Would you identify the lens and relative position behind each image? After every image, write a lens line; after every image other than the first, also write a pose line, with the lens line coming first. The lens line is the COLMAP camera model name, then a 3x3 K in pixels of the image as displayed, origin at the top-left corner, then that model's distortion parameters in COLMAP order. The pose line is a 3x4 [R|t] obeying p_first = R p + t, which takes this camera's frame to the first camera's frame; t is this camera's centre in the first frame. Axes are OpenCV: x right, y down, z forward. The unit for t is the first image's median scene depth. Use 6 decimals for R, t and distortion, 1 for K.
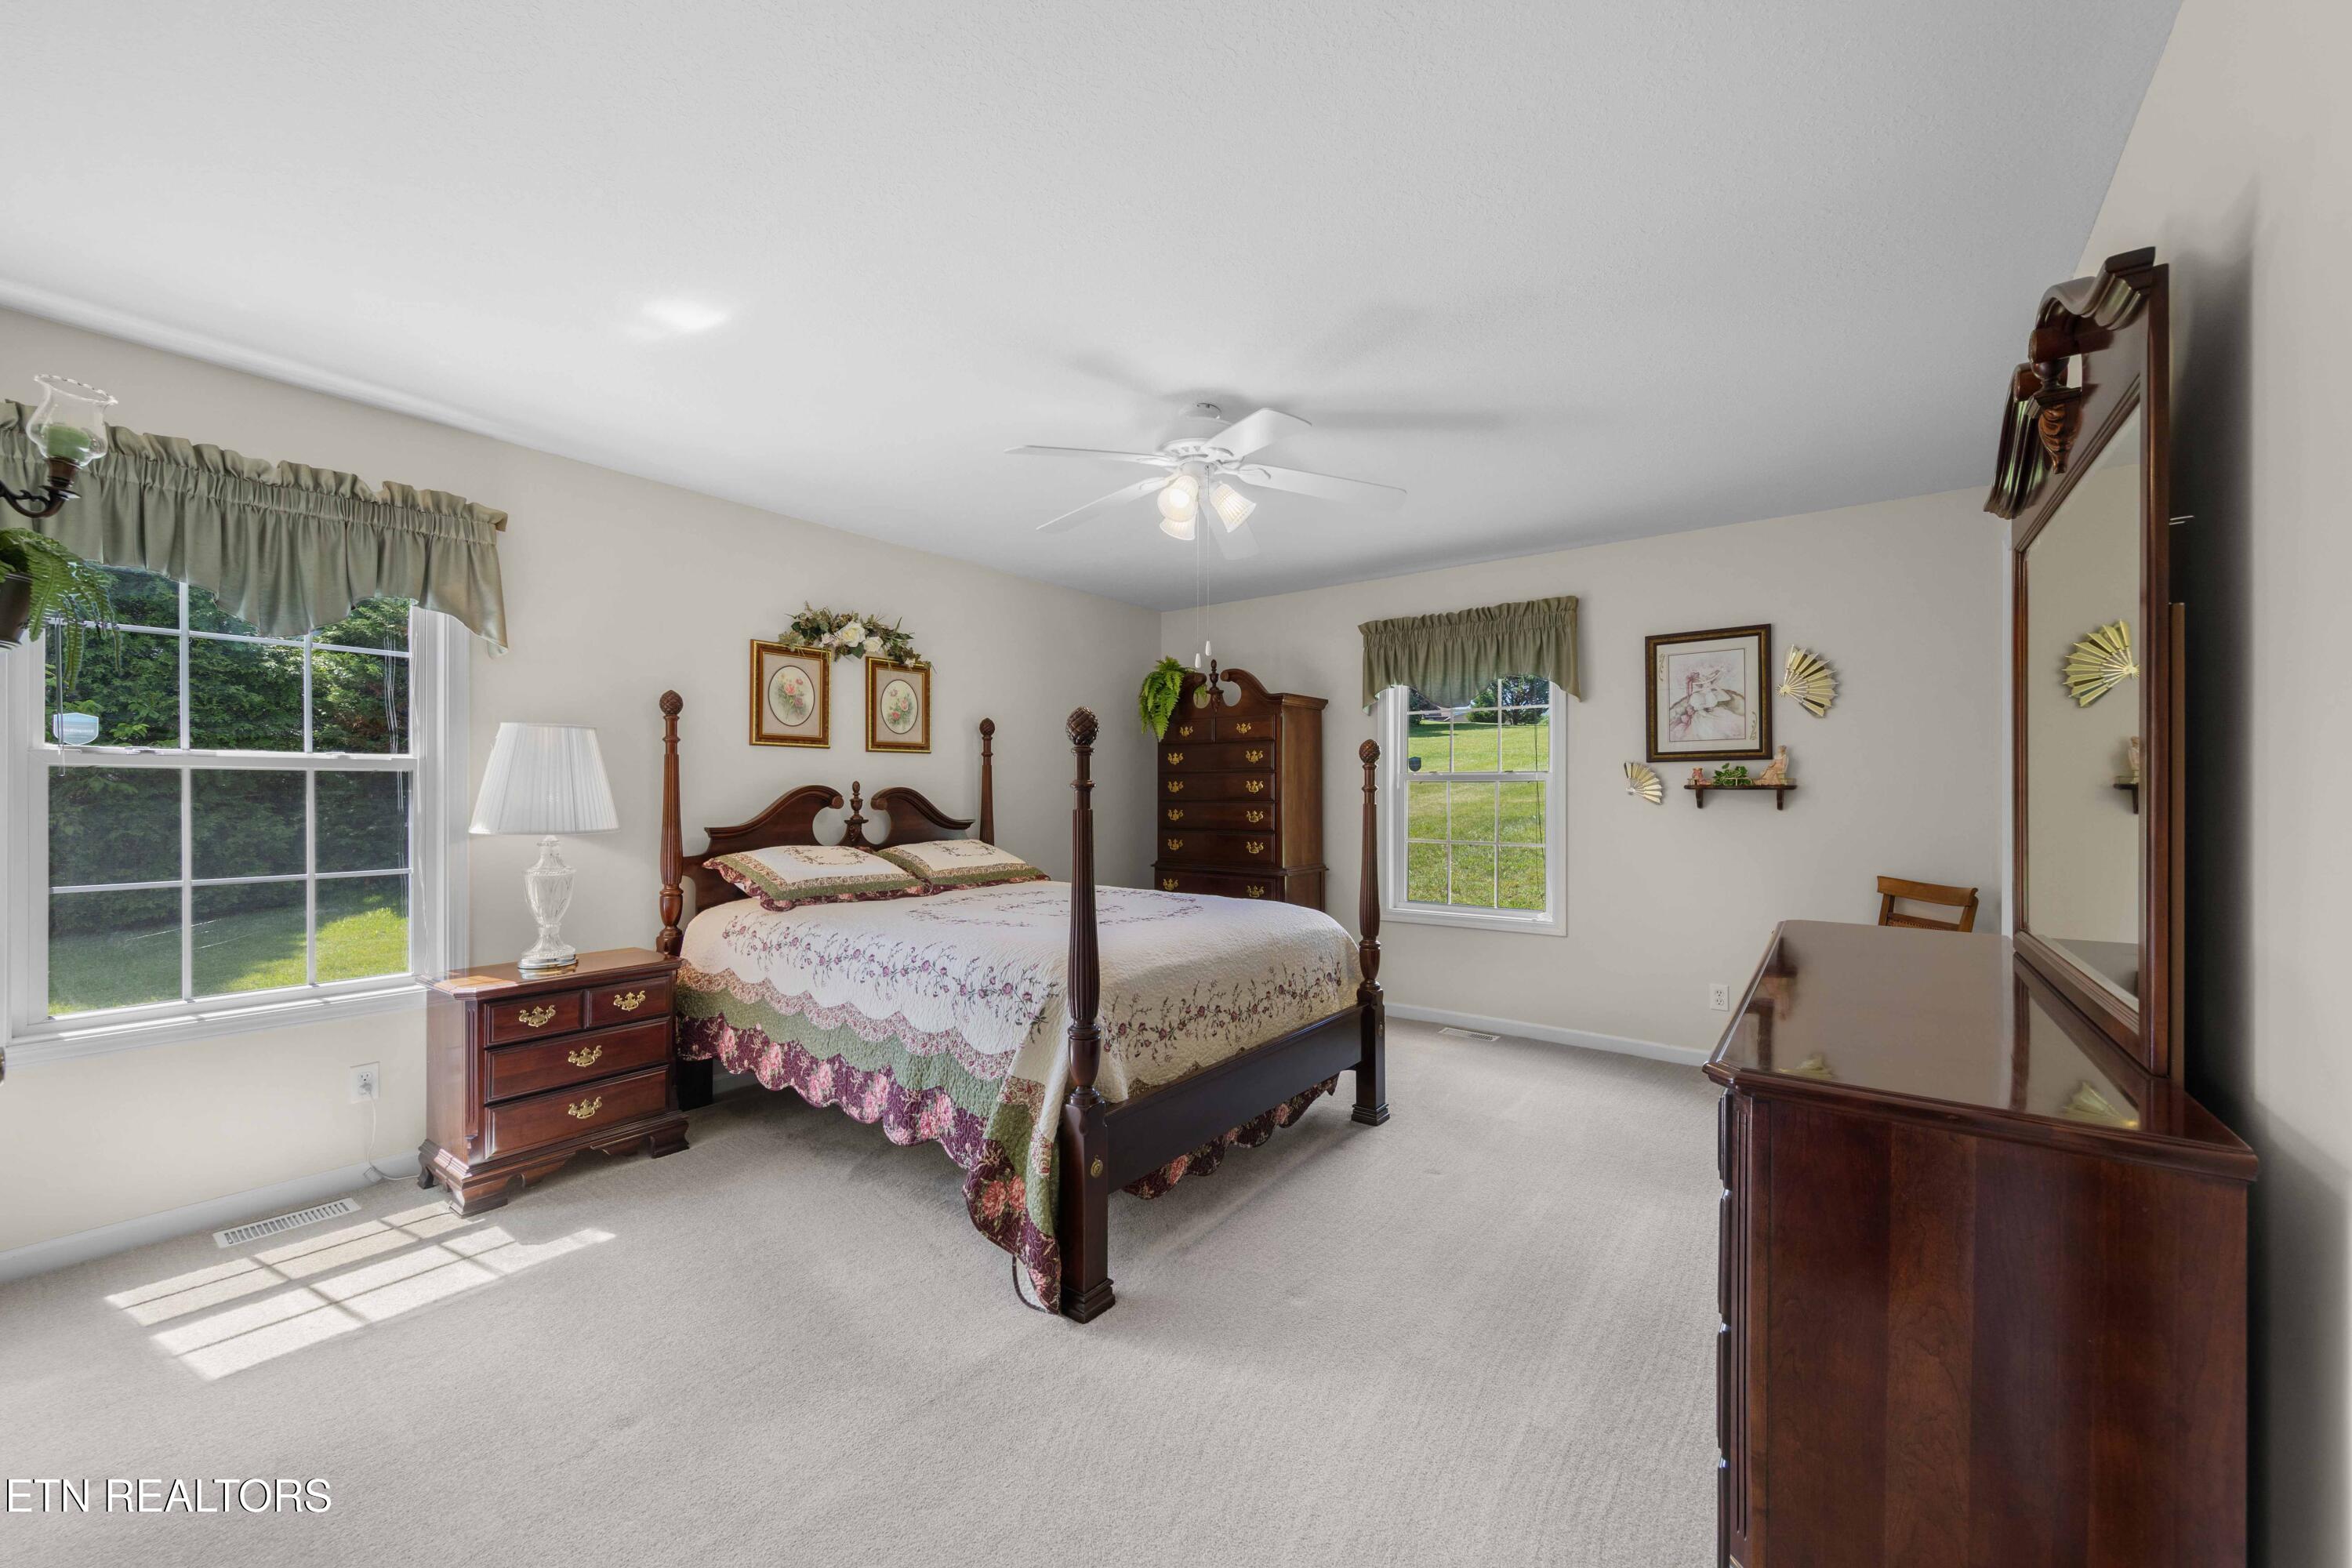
lens RADIAL K [[919.7, 0, 1176.0], [0, 919.7, 784.0], [0, 0, 1]] dist [0.000375, 0.000012]
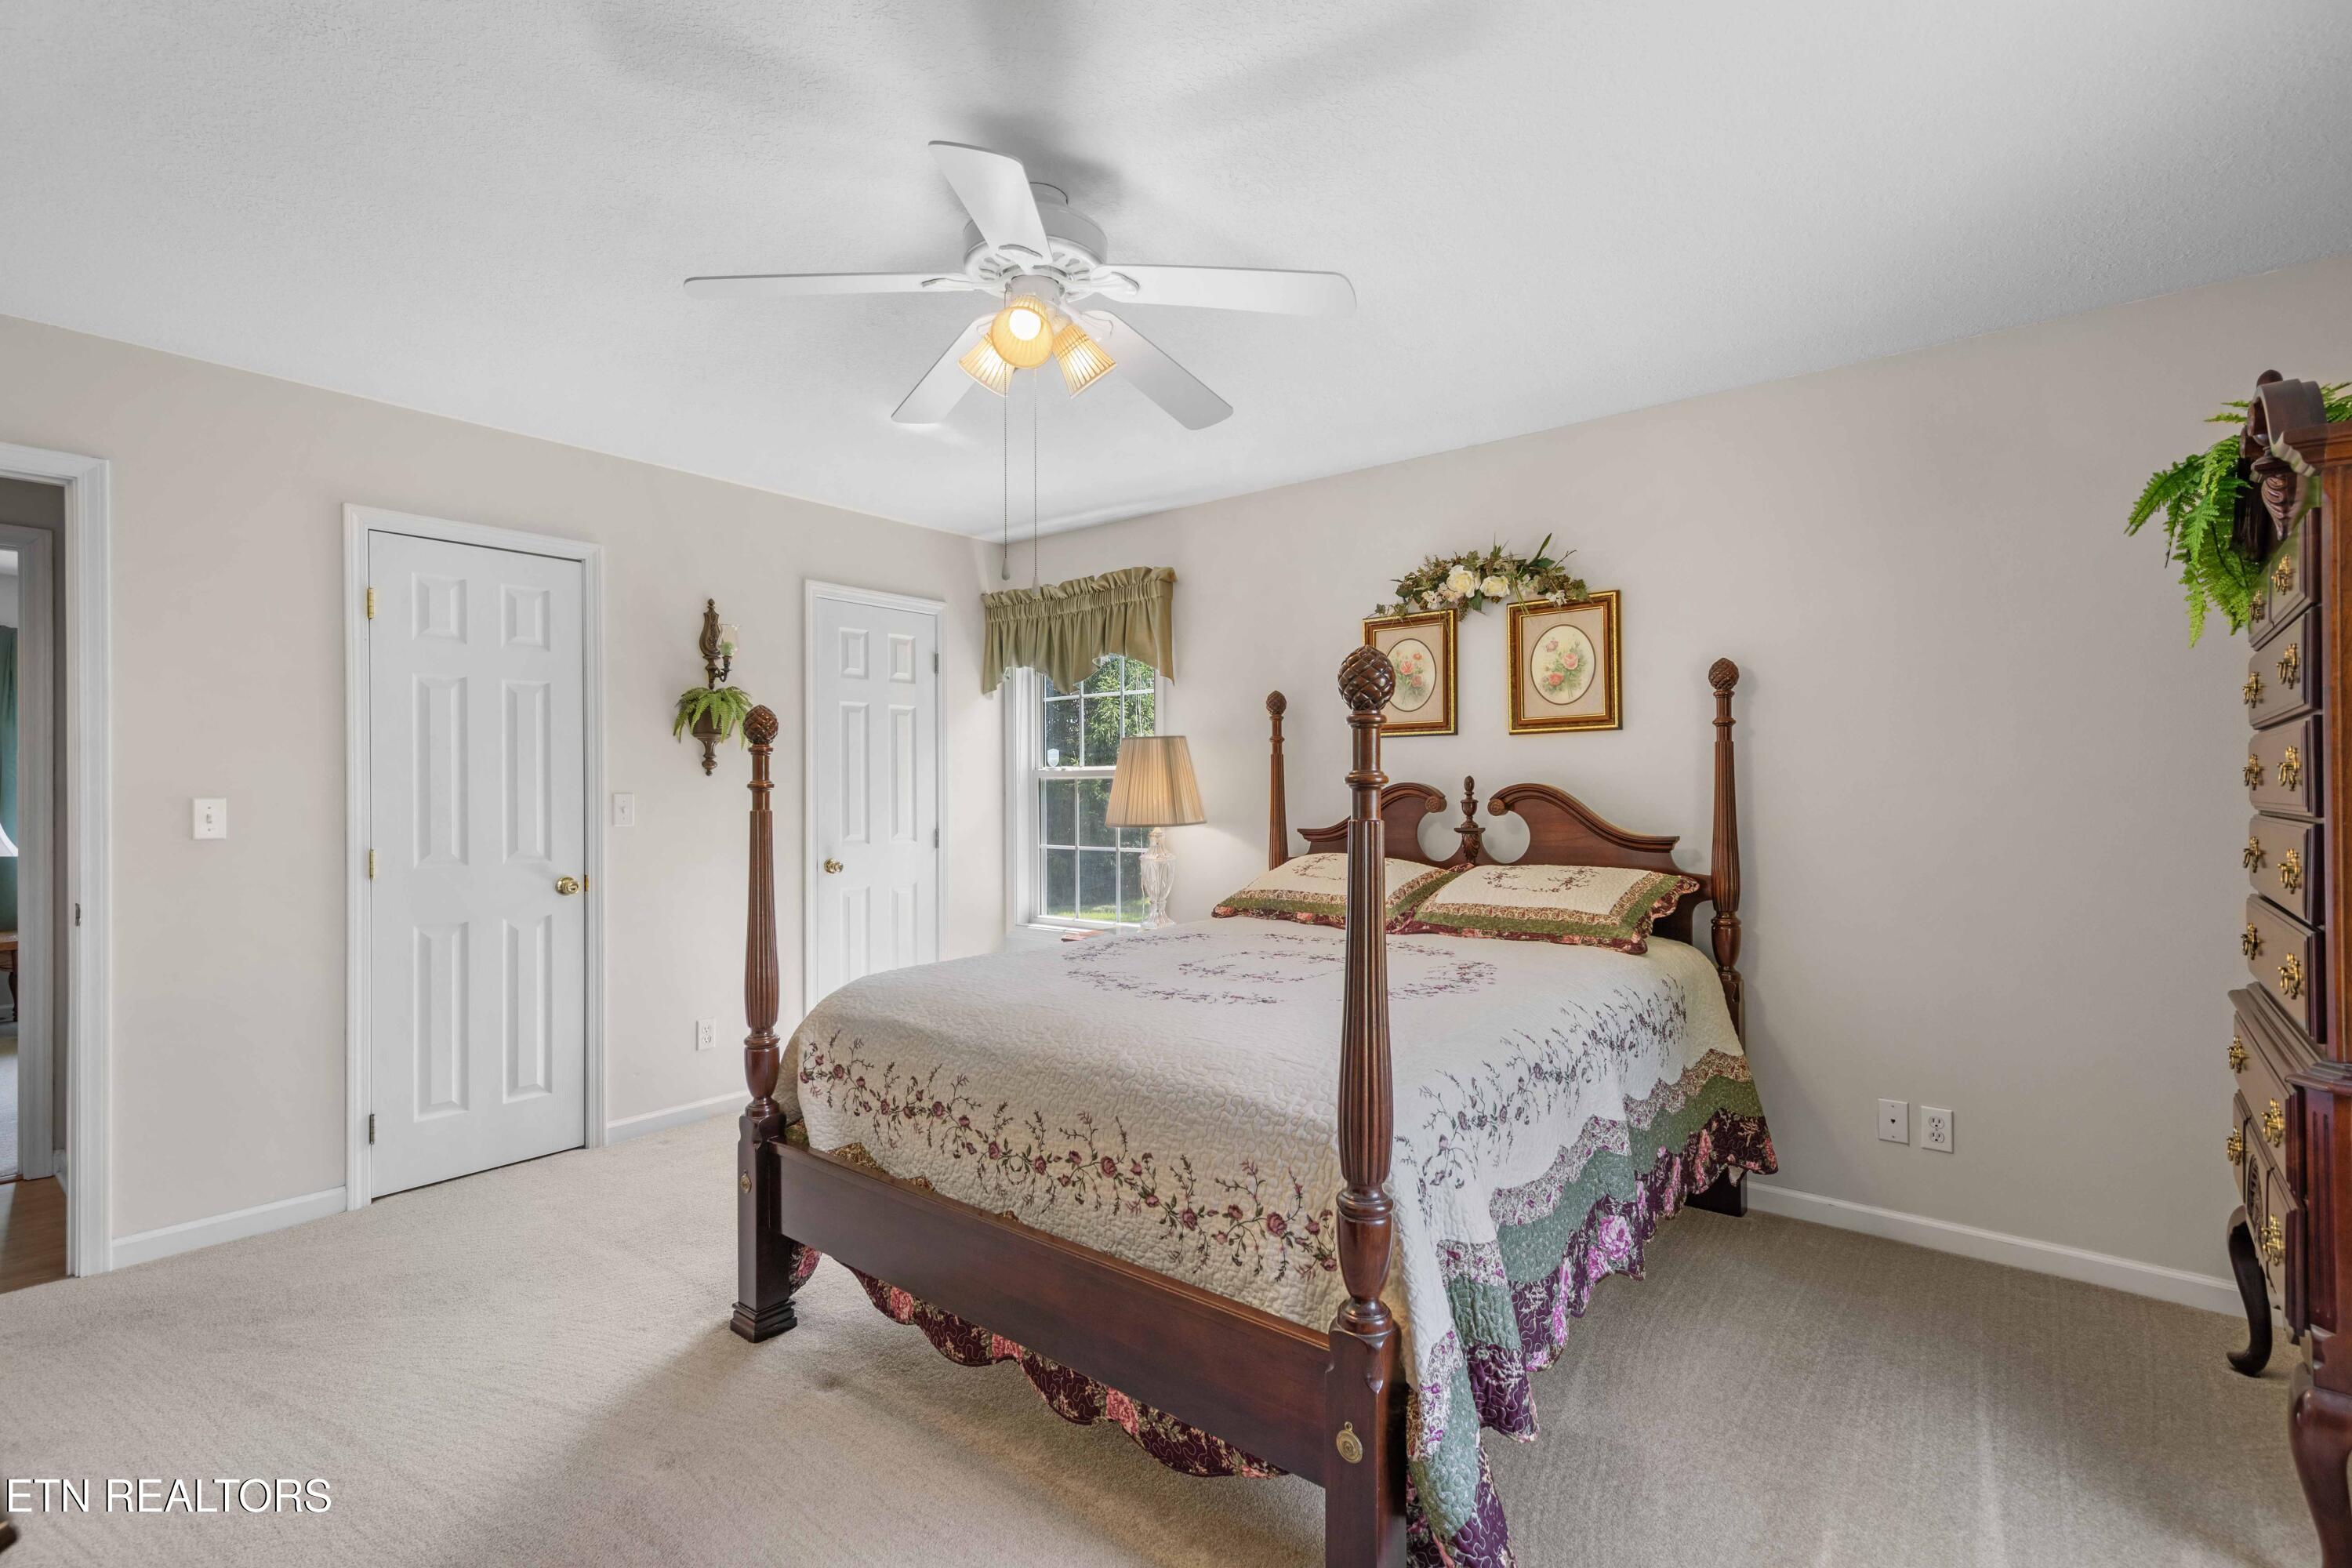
lens RADIAL K [[1089.6, 0, 1176.0], [0, 1089.6, 784.0], [0, 0, 1]] dist [0.000318, 0.000046]
pose [[-0.042242, -0.008862, -0.999068, 0.552683], [0.012418, 0.999879, -0.009395, 0.008783], [0.999030, -0.012804, -0.042127, 0.801555]]
